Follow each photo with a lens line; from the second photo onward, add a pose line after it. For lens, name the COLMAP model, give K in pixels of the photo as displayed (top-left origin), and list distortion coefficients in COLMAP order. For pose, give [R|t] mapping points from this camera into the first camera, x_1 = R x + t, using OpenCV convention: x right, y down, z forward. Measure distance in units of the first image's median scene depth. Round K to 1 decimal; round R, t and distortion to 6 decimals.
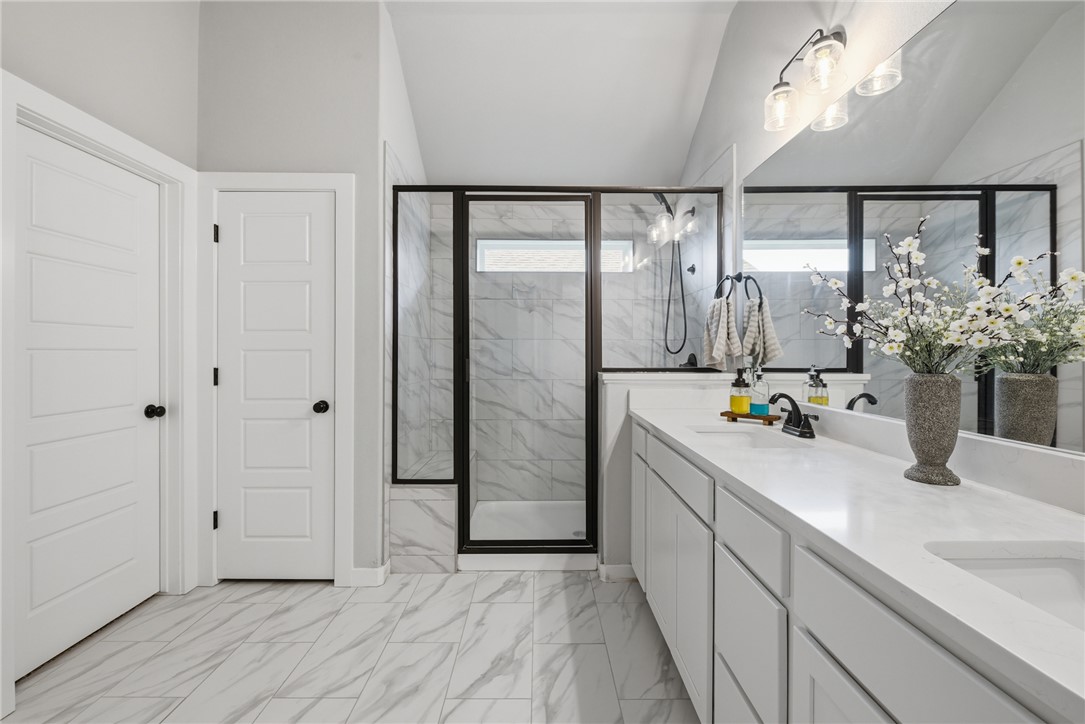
lens RADIAL K [[458.4, 0, 540.9], [0, 458.4, 356.4], [0, 0, 1]] dist [0.005318, -0.000279]
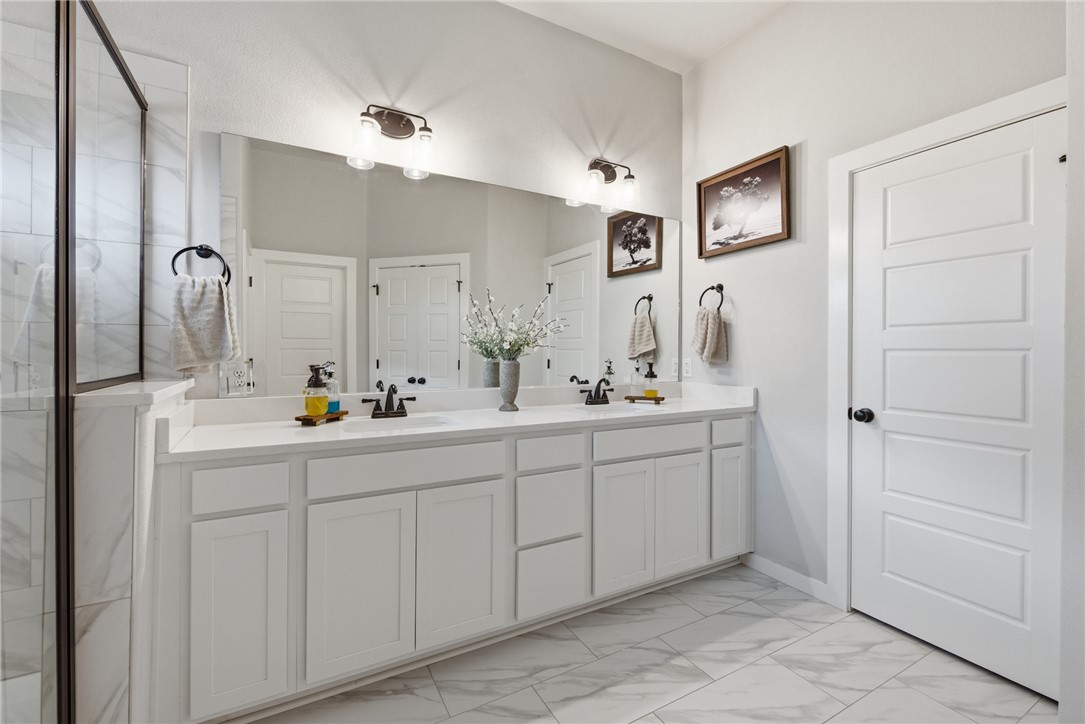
lens RADIAL K [[458.4, 0, 547.0], [0, 458.4, 354.7], [0, 0, 1]] dist [0.005318, -0.000279]
pose [[-0.481830, -0.005827, 0.876245, -0.494641], [0.005333, 0.999940, 0.009582, -0.004620], [-0.876248, 0.009290, -0.481770, 0.836888]]
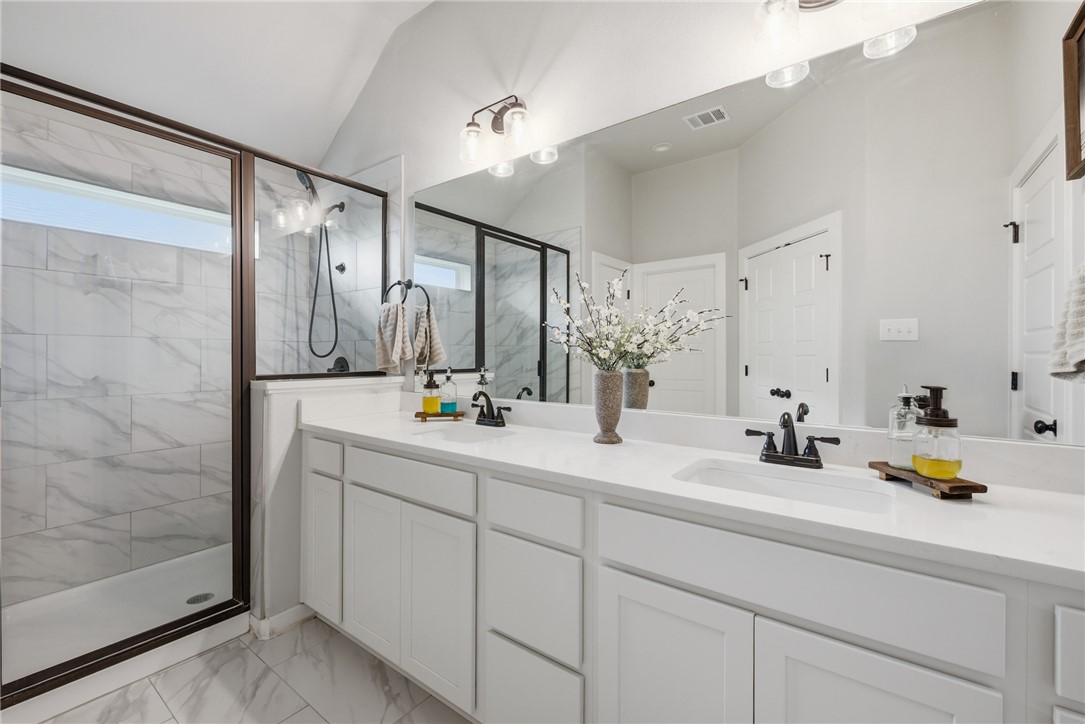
lens RADIAL K [[458.4, 0, 541.9], [0, 458.4, 357.3], [0, 0, 1]] dist [0.005318, -0.000279]
pose [[0.604606, -0.002273, 0.796522, -0.210622], [0.005936, 0.999981, -0.001652, -0.001850], [-0.796503, 0.005727, 0.604608, 0.120853]]
